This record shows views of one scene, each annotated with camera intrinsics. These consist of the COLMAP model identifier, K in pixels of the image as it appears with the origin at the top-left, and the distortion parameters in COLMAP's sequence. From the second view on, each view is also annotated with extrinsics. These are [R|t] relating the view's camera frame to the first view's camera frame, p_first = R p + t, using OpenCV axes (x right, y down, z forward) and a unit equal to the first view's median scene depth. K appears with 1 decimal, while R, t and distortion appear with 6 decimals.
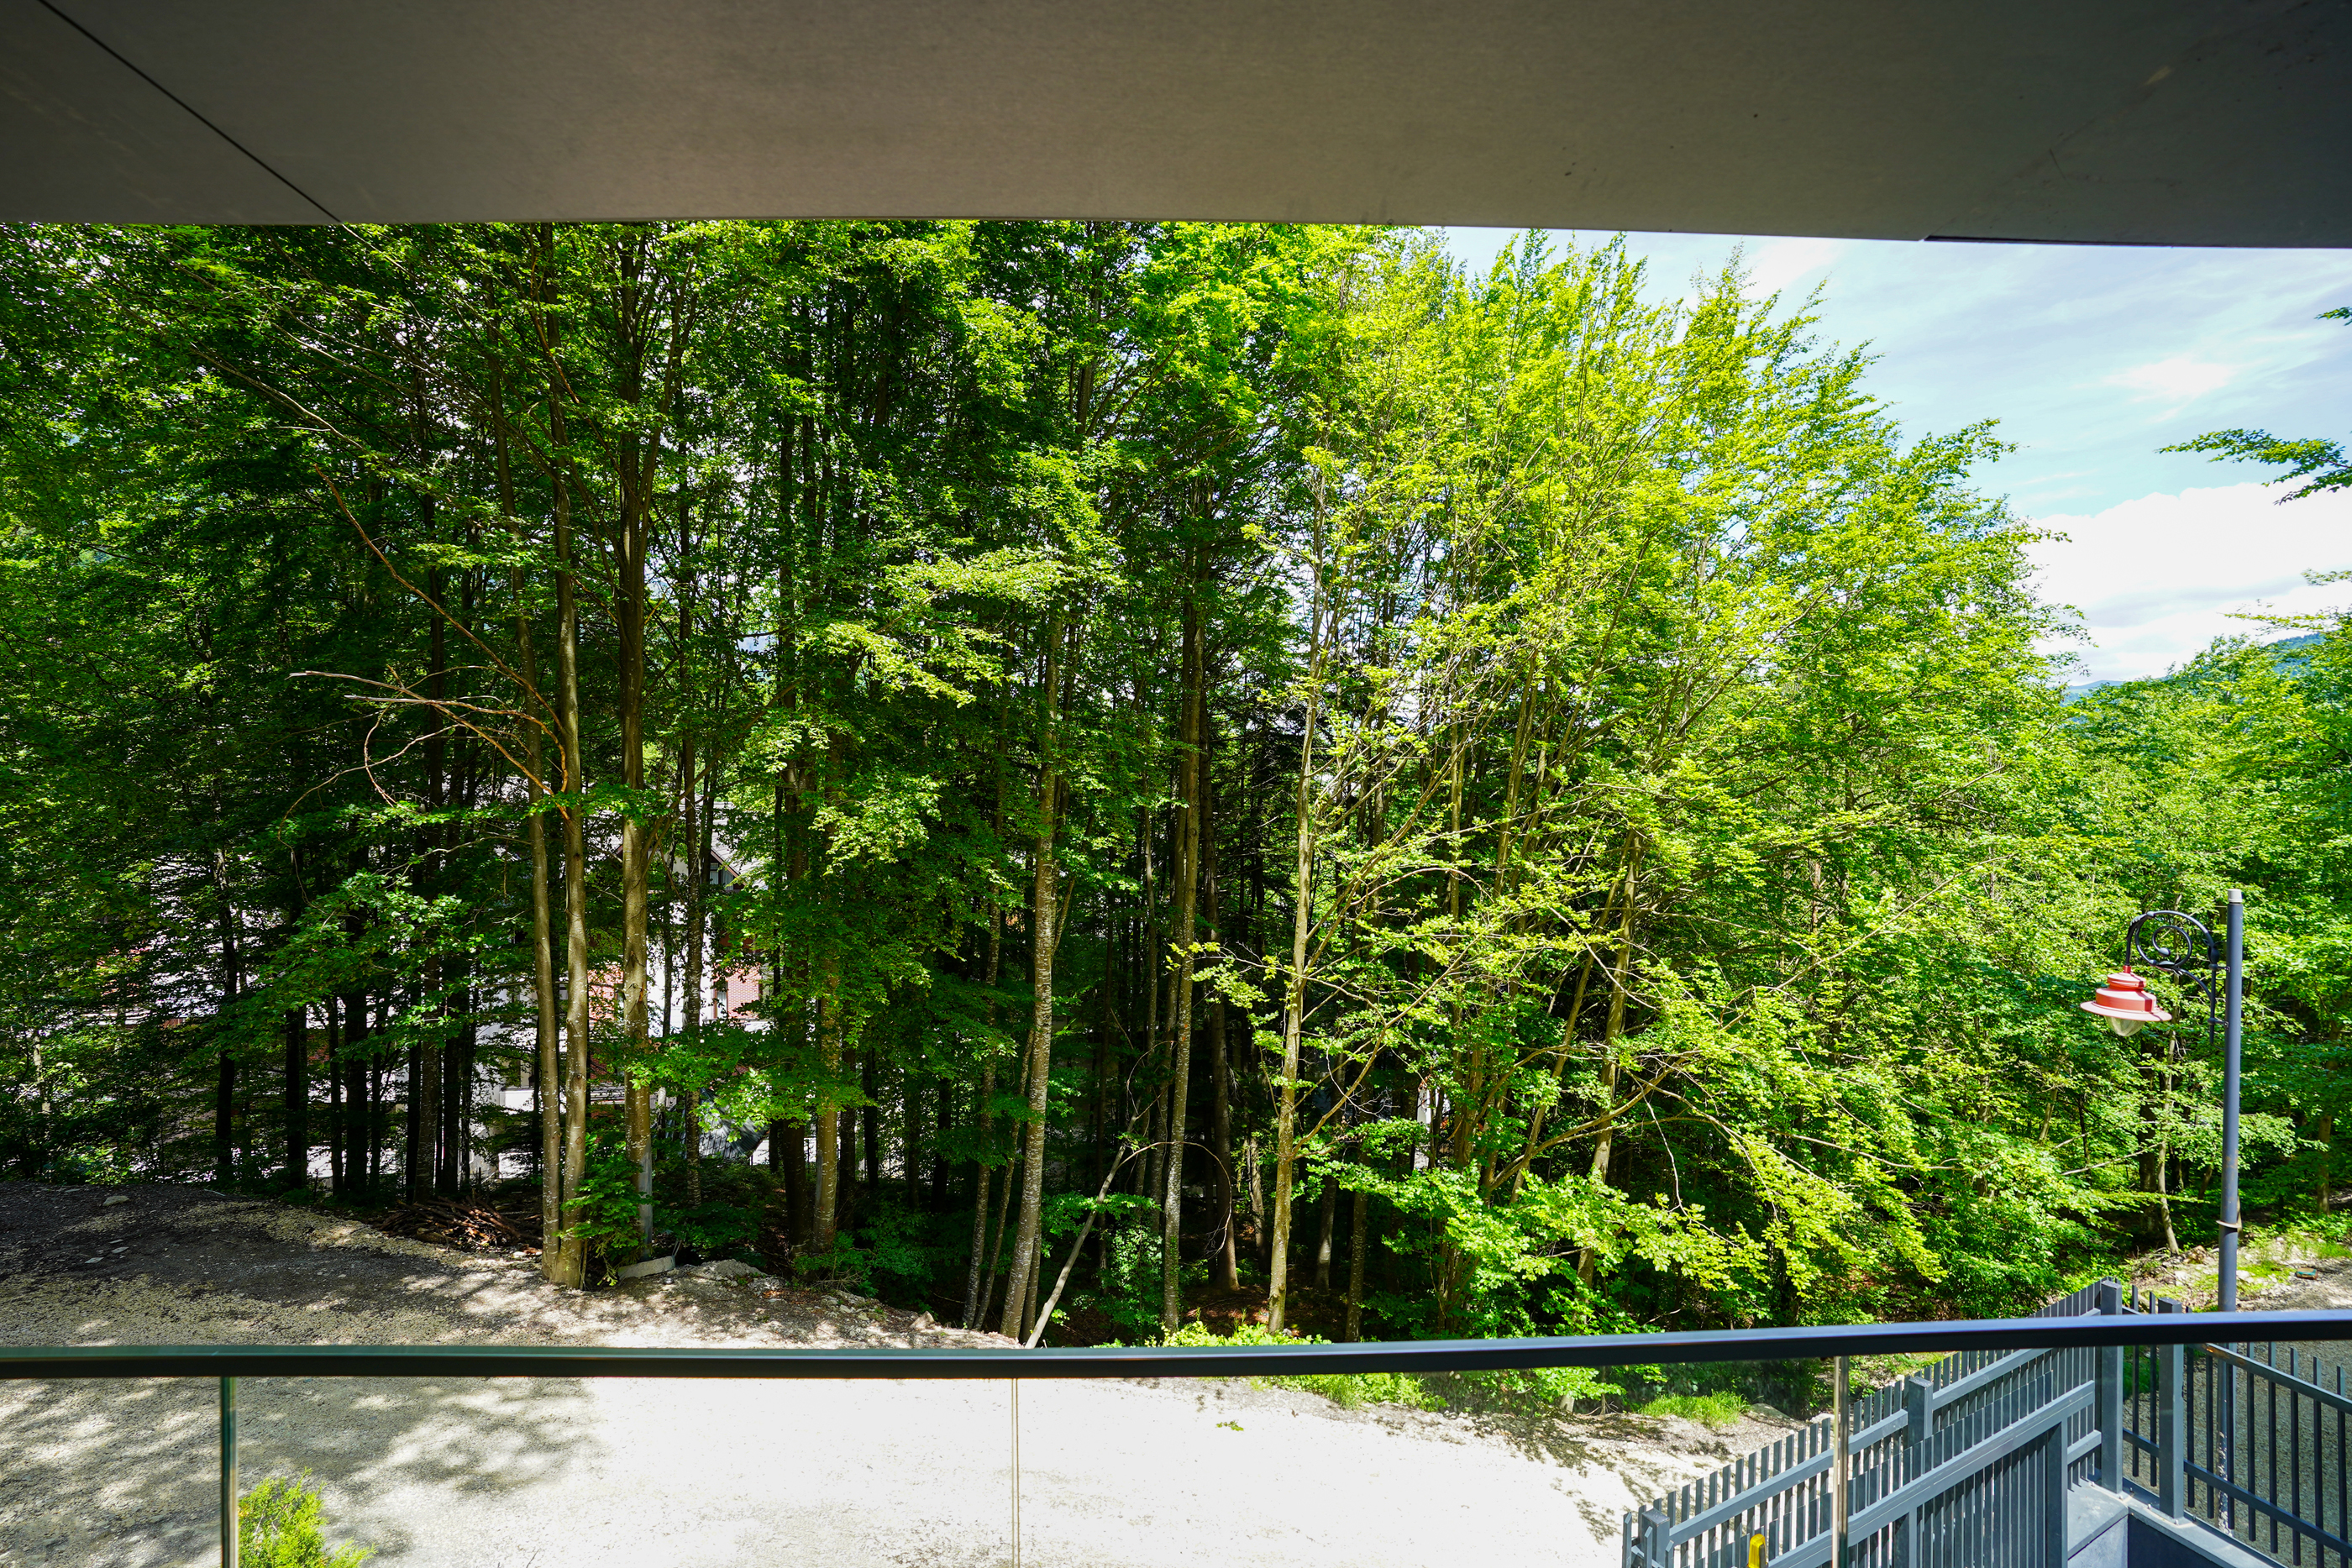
lens RADIAL K [[1084.6, 0, 1162.3], [0, 1084.6, 790.0], [0, 0, 1]] dist [-0.057559, 0.019326]
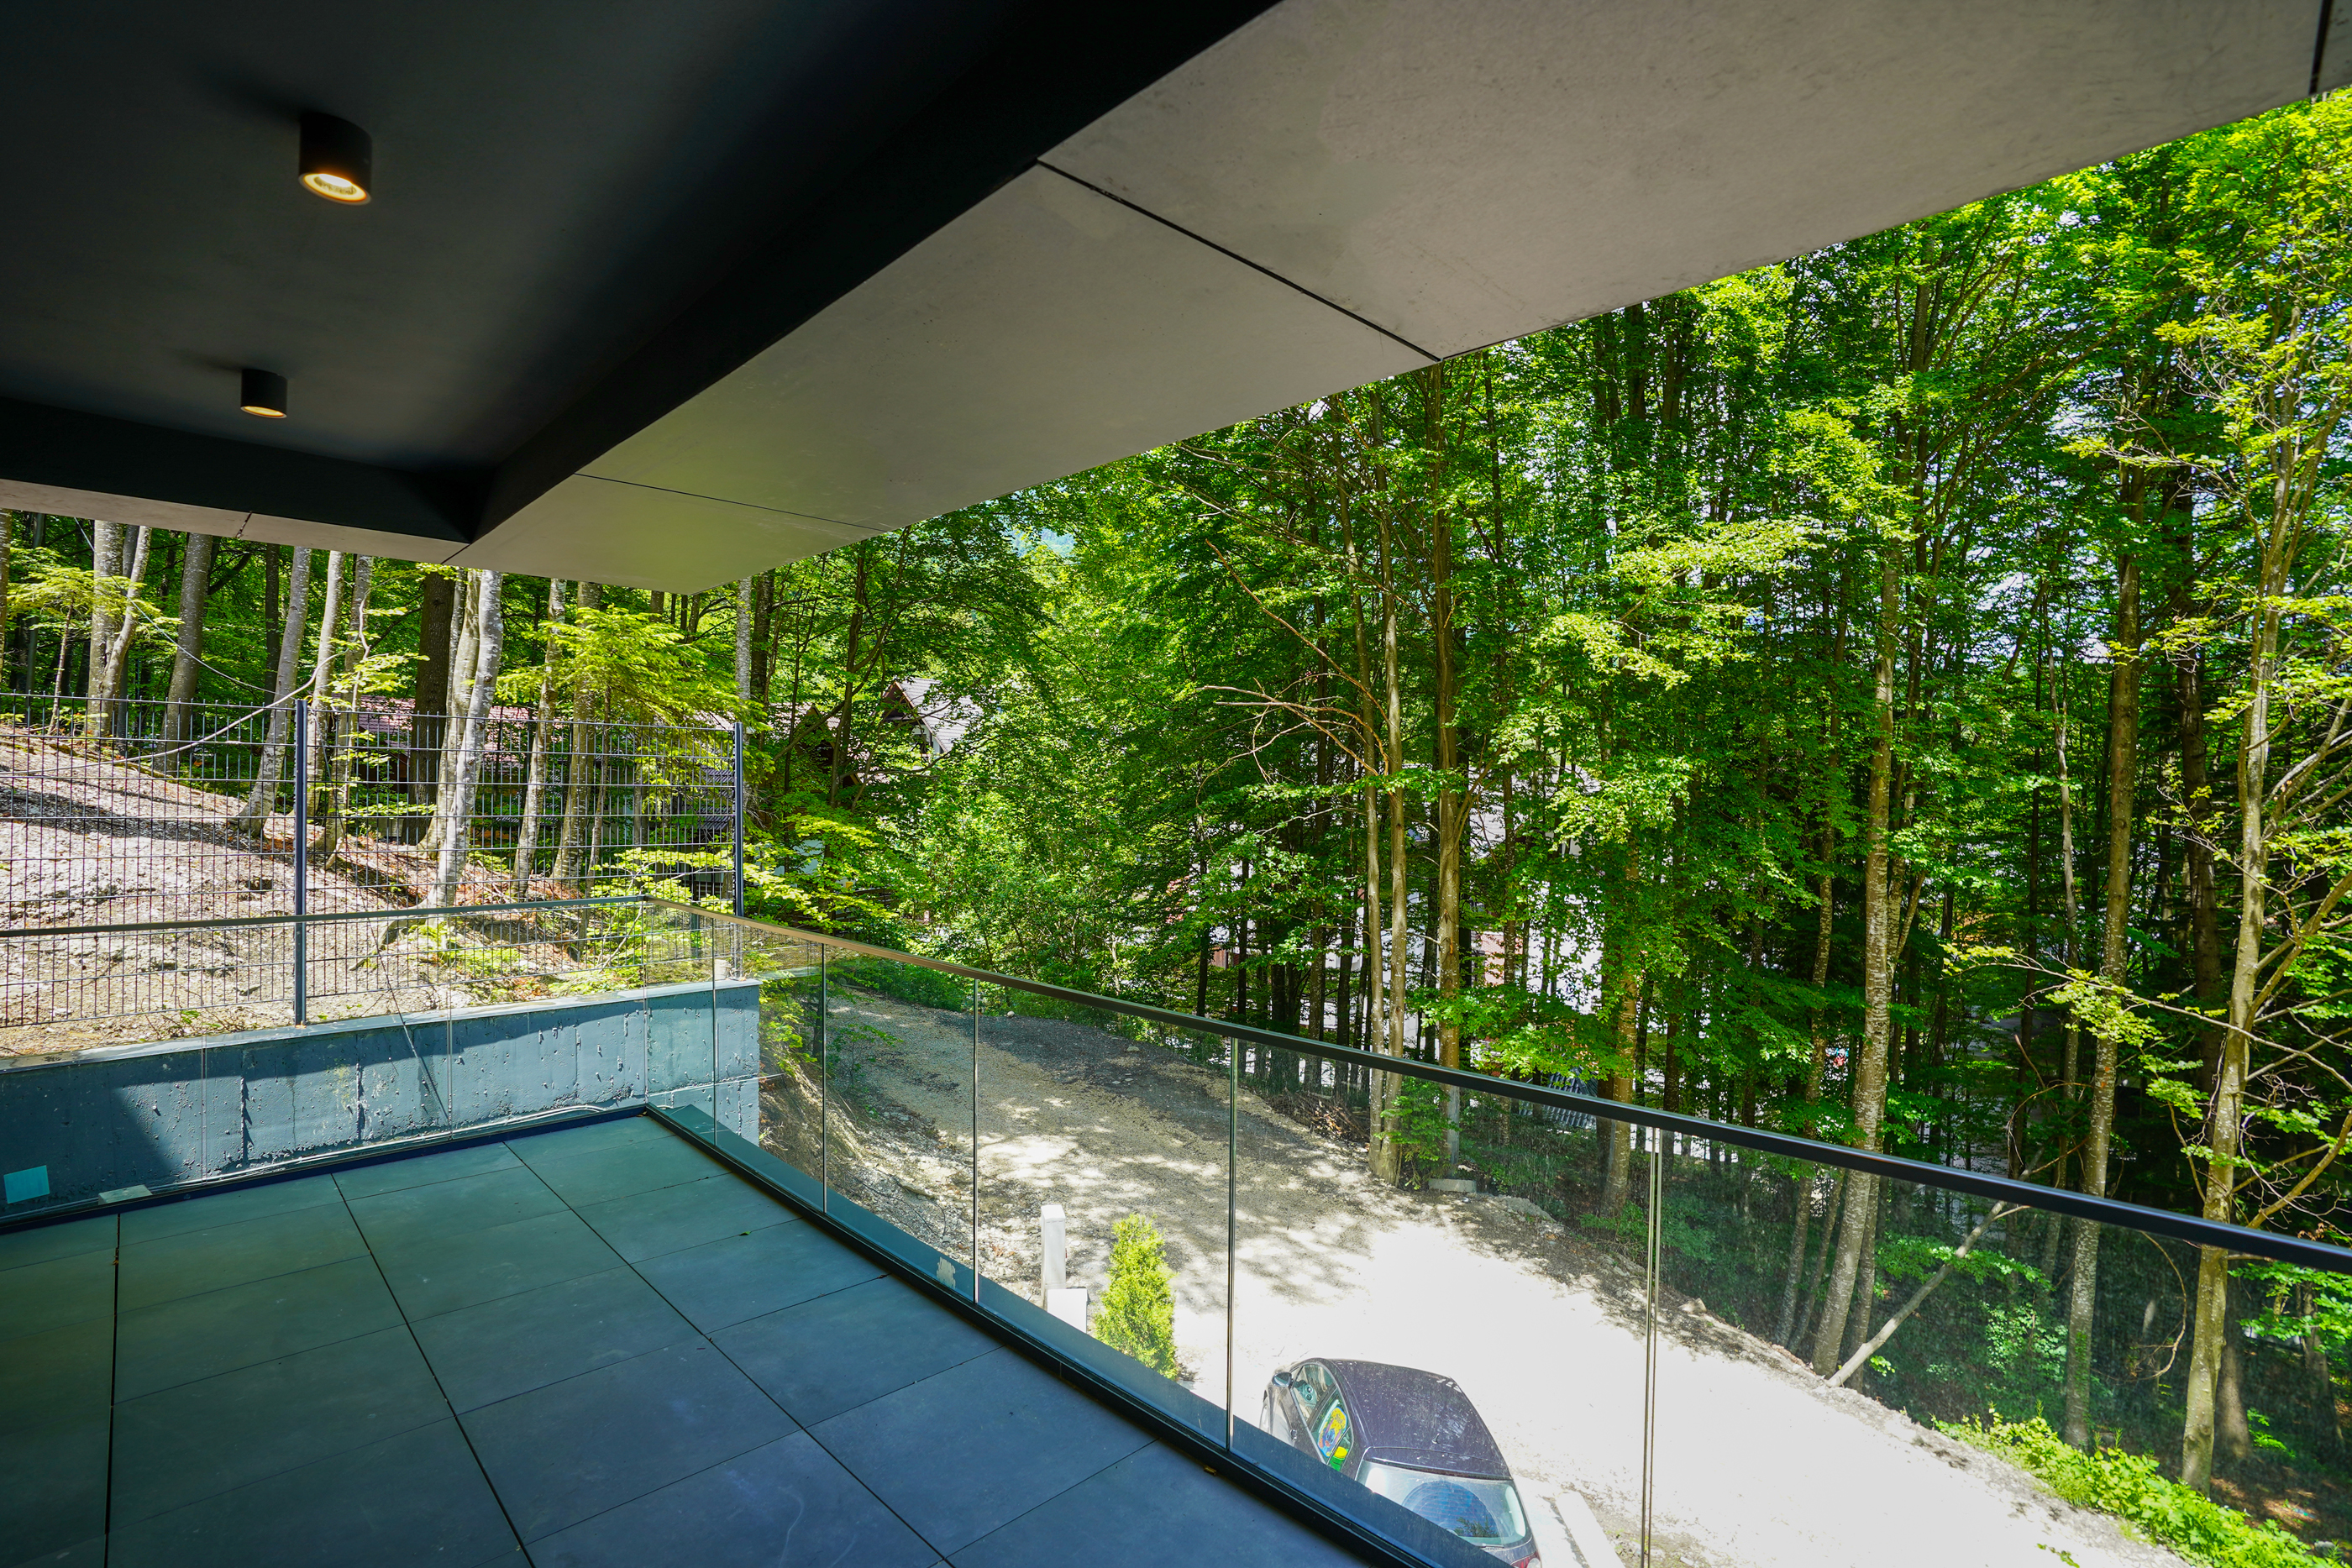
lens RADIAL K [[1084.6, 0, 1161.1], [0, 1084.6, 778.9], [0, 0, 1]] dist [-0.057559, 0.019326]
pose [[0.689552, 0.001161, -0.724235, 0.141404], [0.001736, 0.999993, 0.003255, 0.003593], [0.724234, -0.003502, 0.689545, -0.034171]]
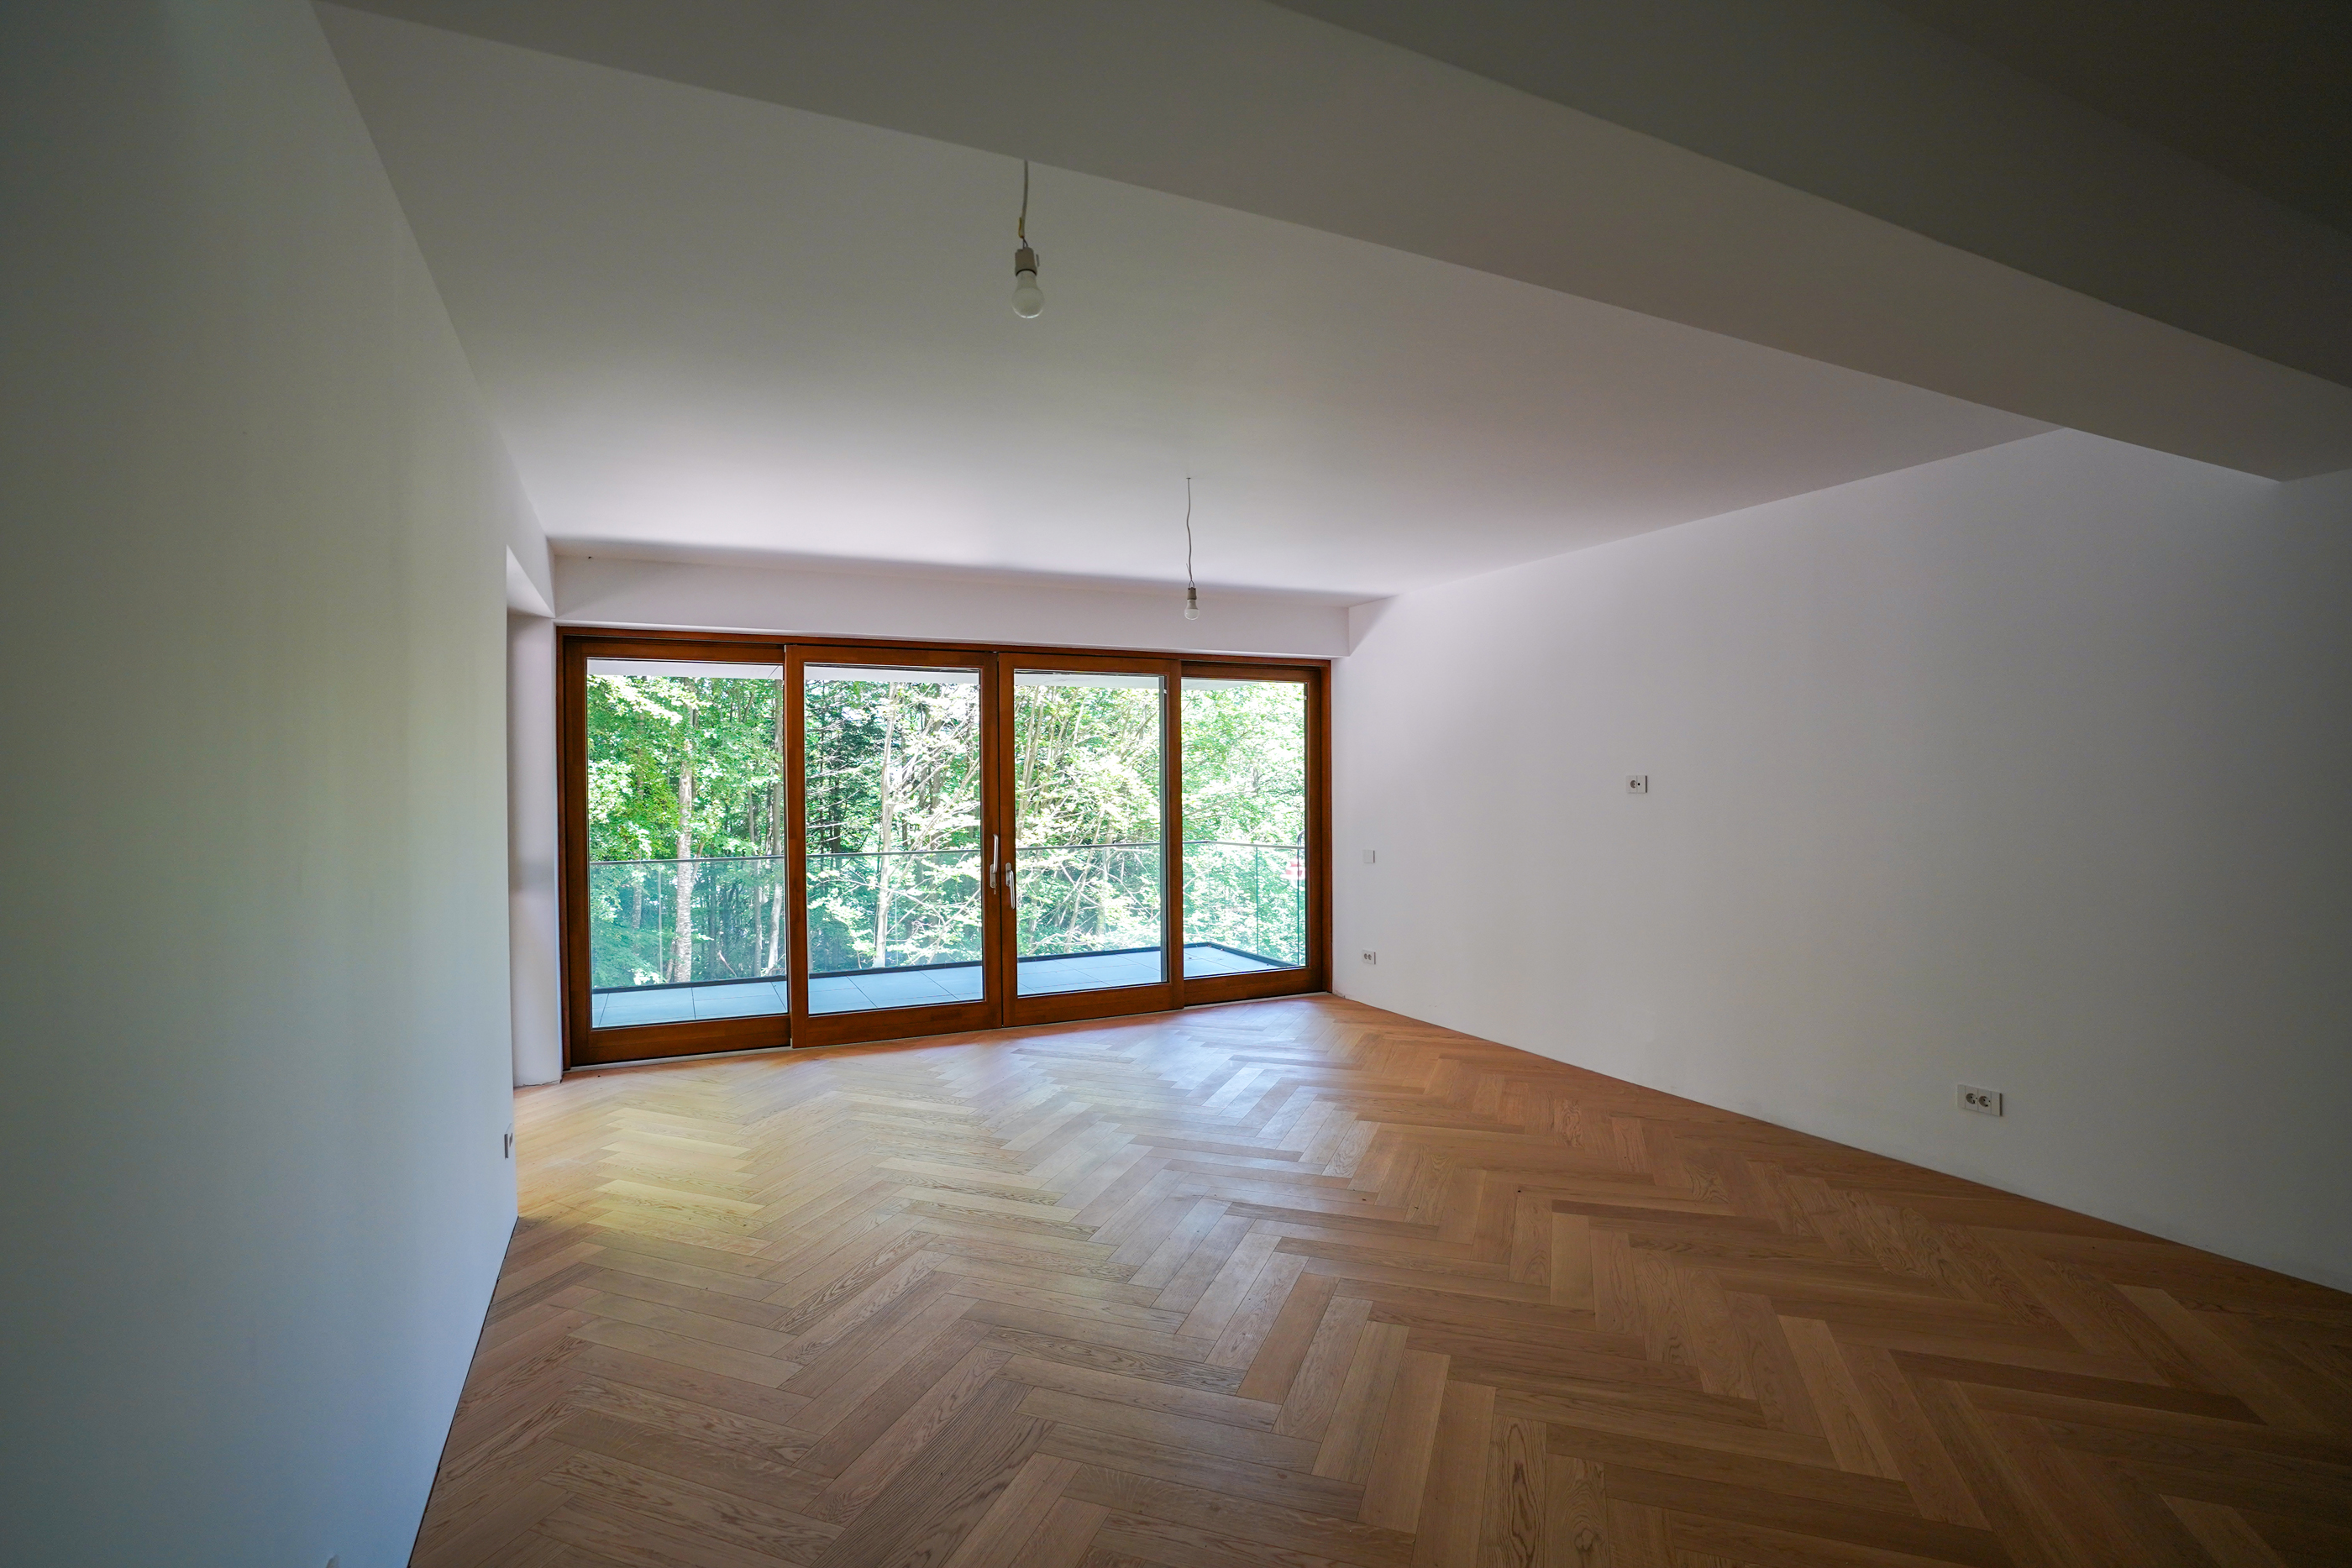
lens RADIAL K [[1084.6, 0, 1175.1], [0, 1084.6, 779.7], [0, 0, 1]] dist [-0.057559, 0.019326]
pose [[0.916197, -0.011164, 0.400573, -0.095451], [0.007308, 0.999911, 0.011154, -0.003952], [-0.400662, -0.007291, 0.916197, -0.487378]]
